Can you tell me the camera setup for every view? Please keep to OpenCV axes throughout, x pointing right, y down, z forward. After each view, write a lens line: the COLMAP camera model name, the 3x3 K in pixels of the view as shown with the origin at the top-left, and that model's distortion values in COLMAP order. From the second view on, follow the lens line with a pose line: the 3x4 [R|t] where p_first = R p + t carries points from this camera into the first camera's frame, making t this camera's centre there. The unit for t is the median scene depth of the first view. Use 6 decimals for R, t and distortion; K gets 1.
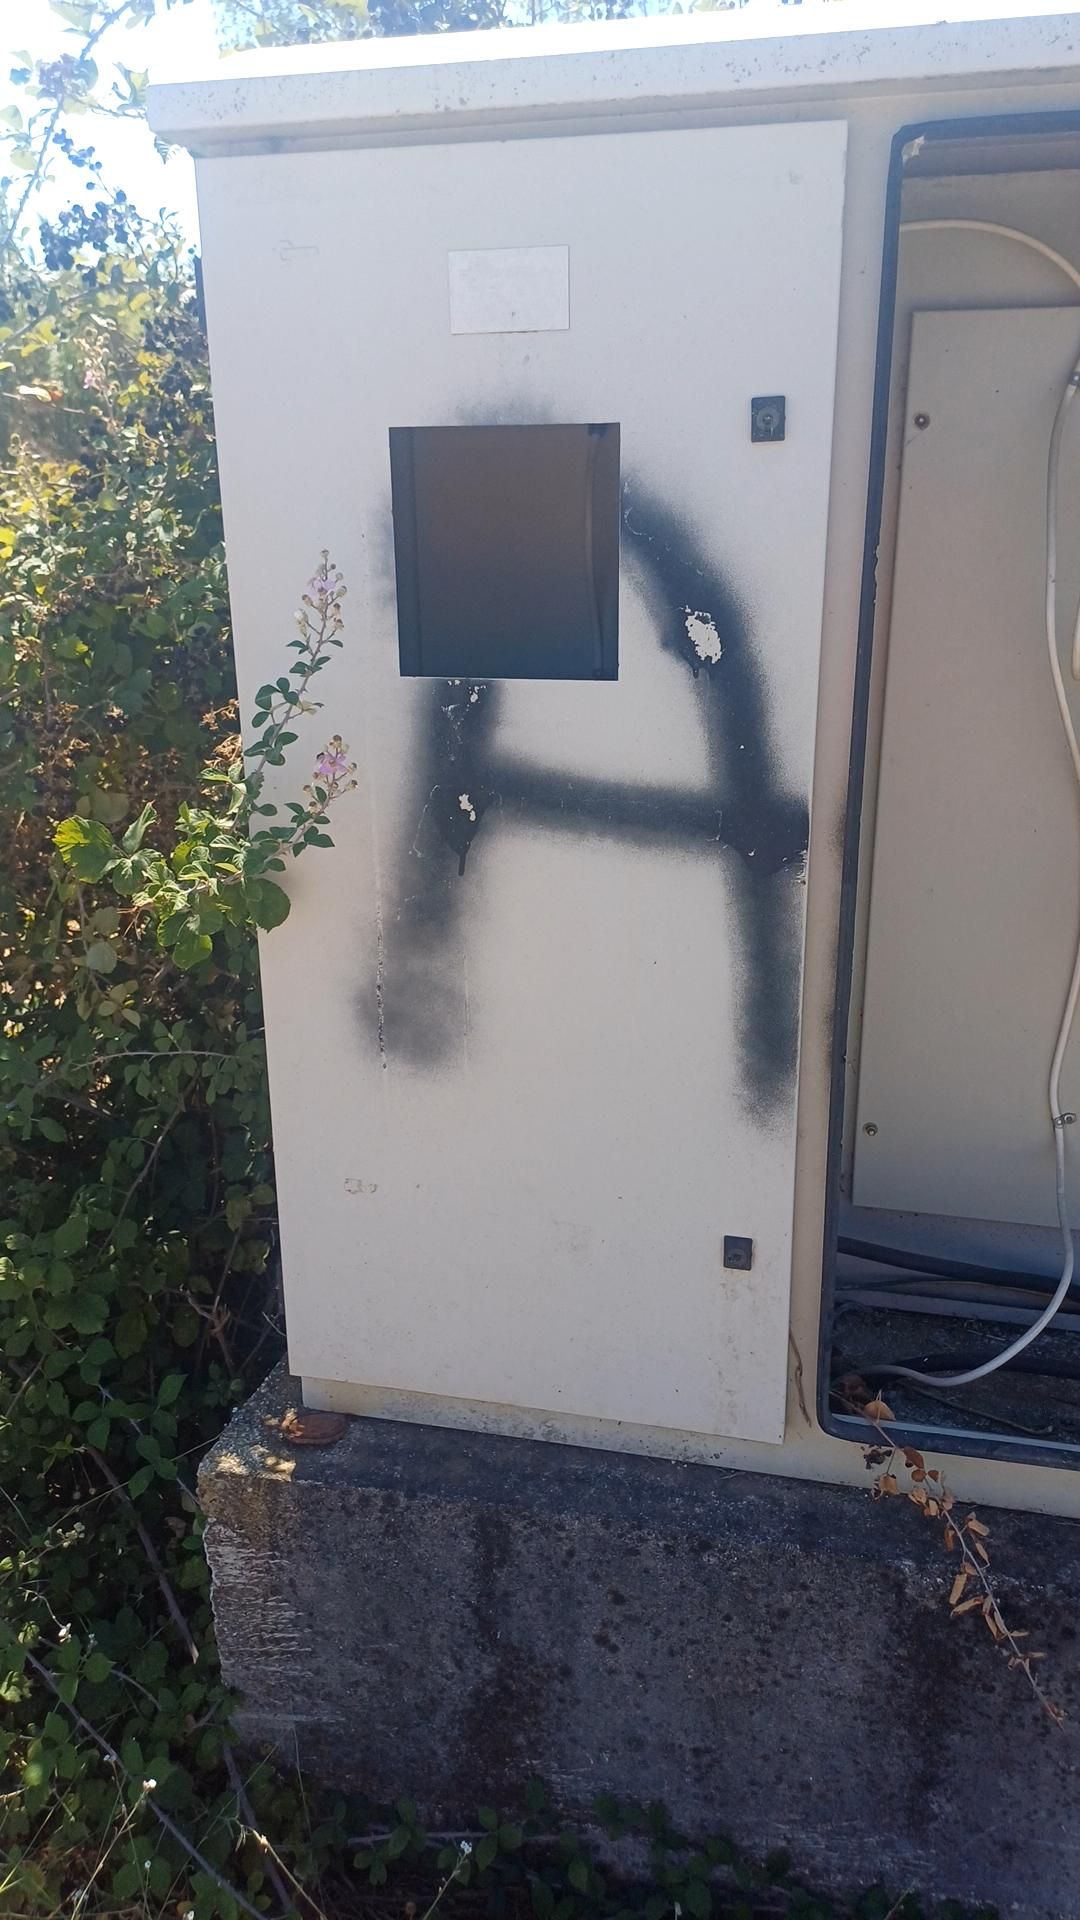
lens RADIAL K [[1407.8, 0, 530.4], [0, 1407.8, 909.4], [0, 0, 1]] dist [0.088619, -0.098495]
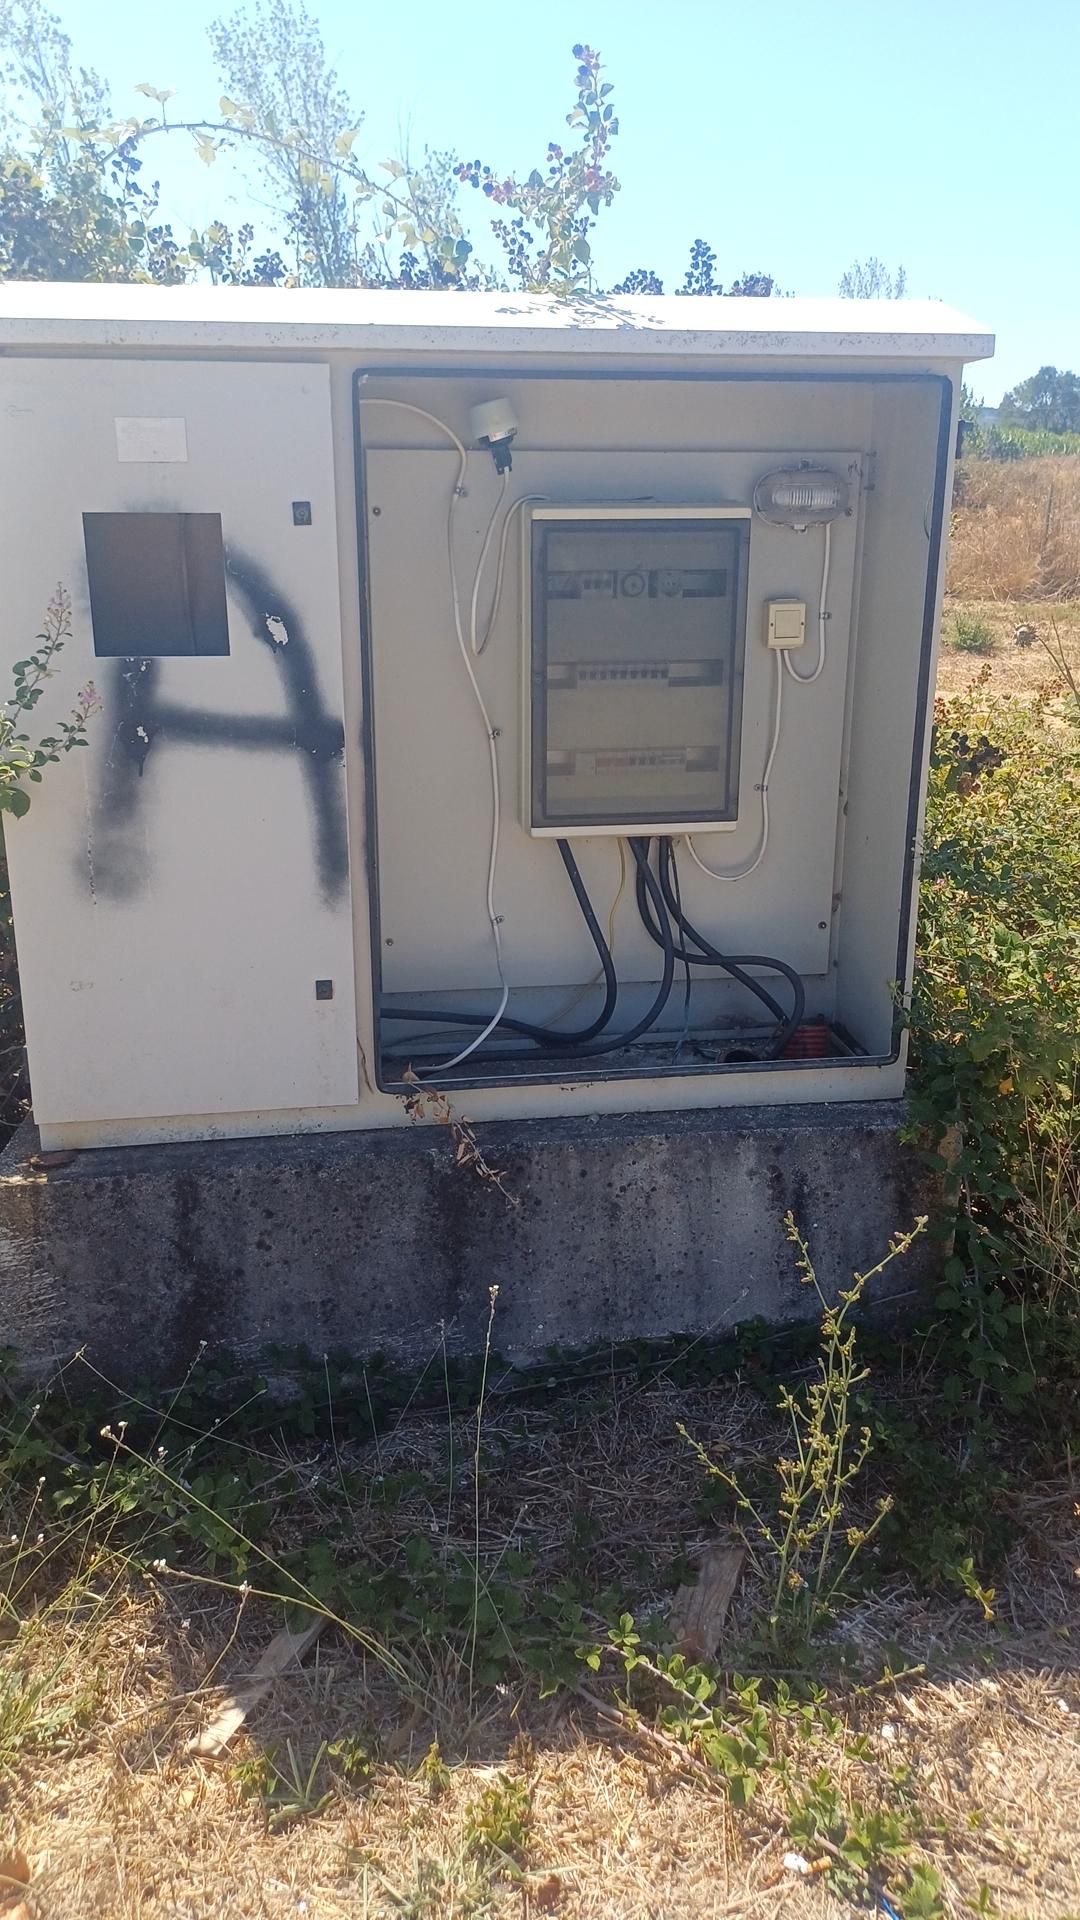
lens RADIAL K [[1407.8, 0, 530.4], [0, 1407.8, 909.4], [0, 0, 1]] dist [0.088619, -0.098495]
pose [[0.931256, -0.087277, 0.353758, -0.209995], [0.099966, 0.994833, -0.017719, 0.192937], [-0.350384, 0.051865, 0.935169, -0.670203]]
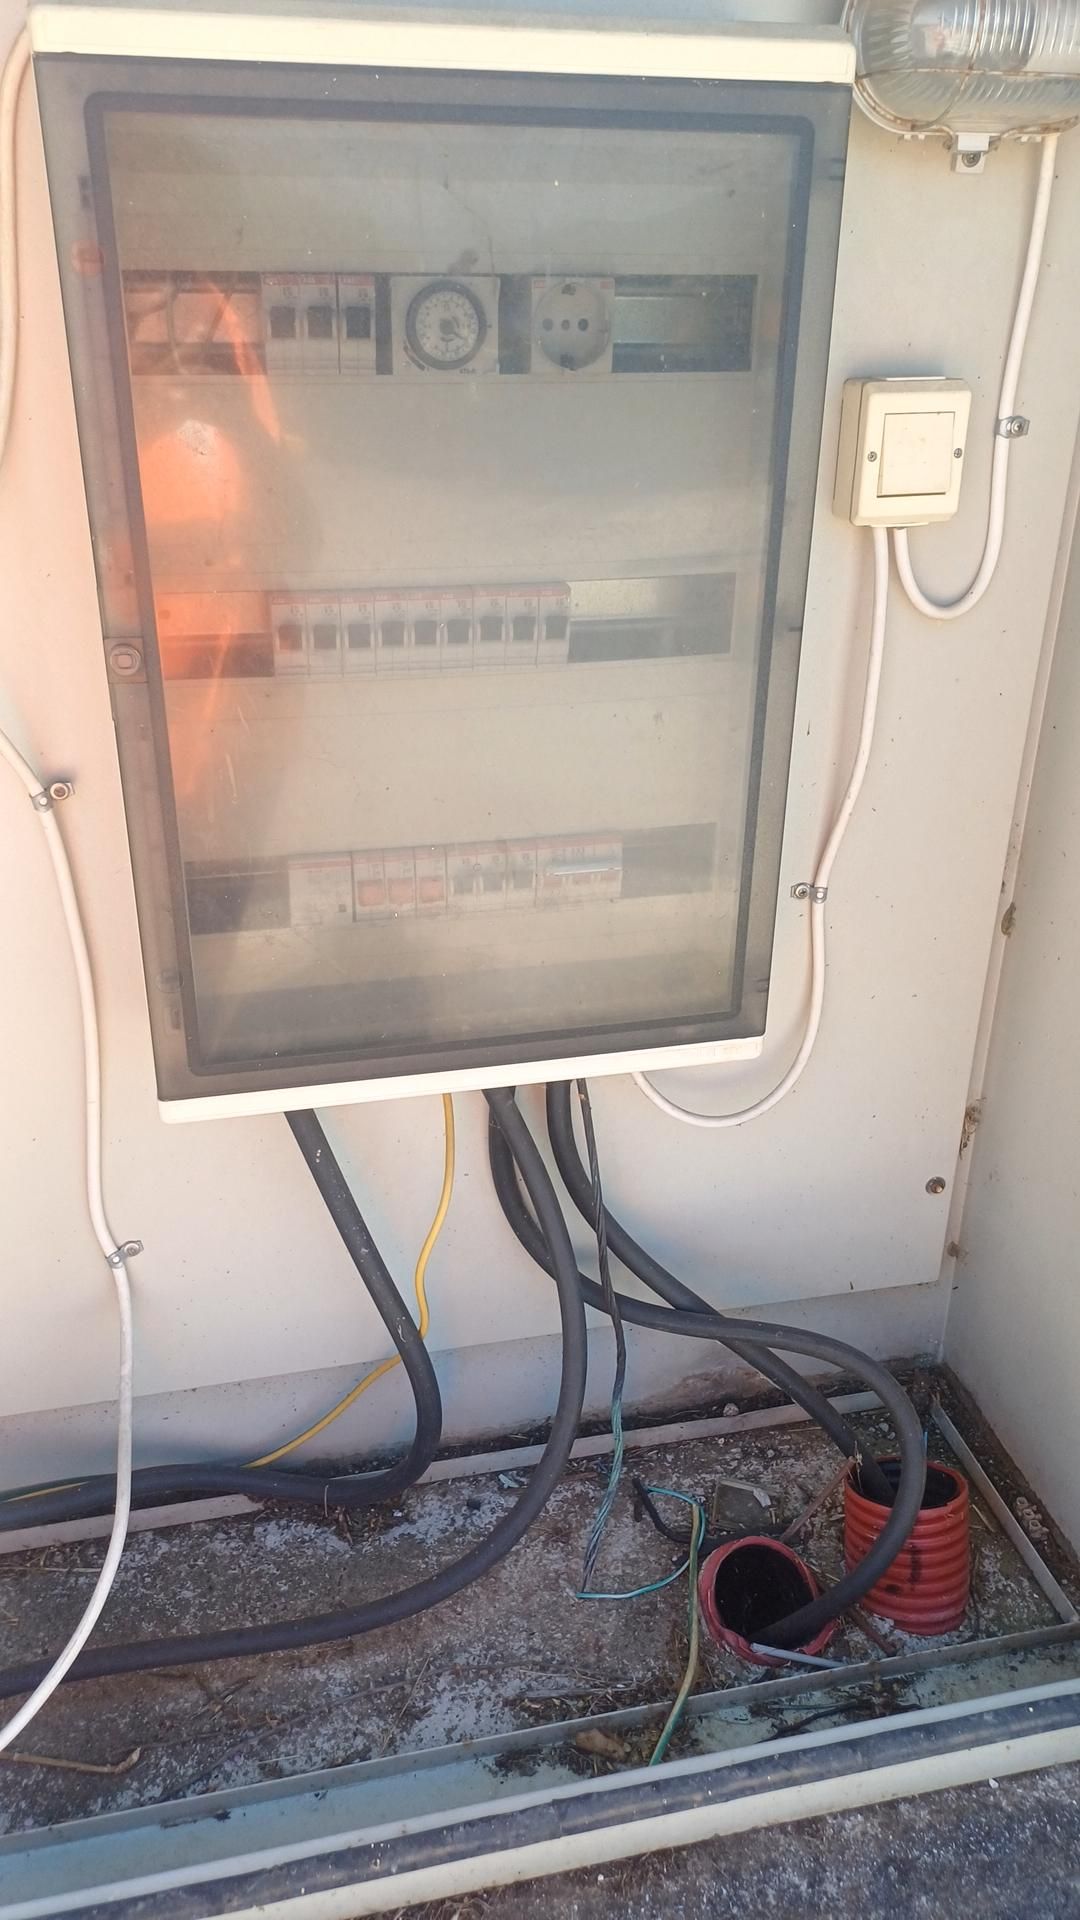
lens RADIAL K [[1407.8, 0, 530.4], [0, 1407.8, 909.4], [0, 0, 1]] dist [0.088619, -0.098495]
pose [[0.902749, -0.159955, 0.399323, 0.351911], [0.108604, 0.982973, 0.148222, -0.091331], [-0.416232, -0.090439, 0.904749, 0.405612]]
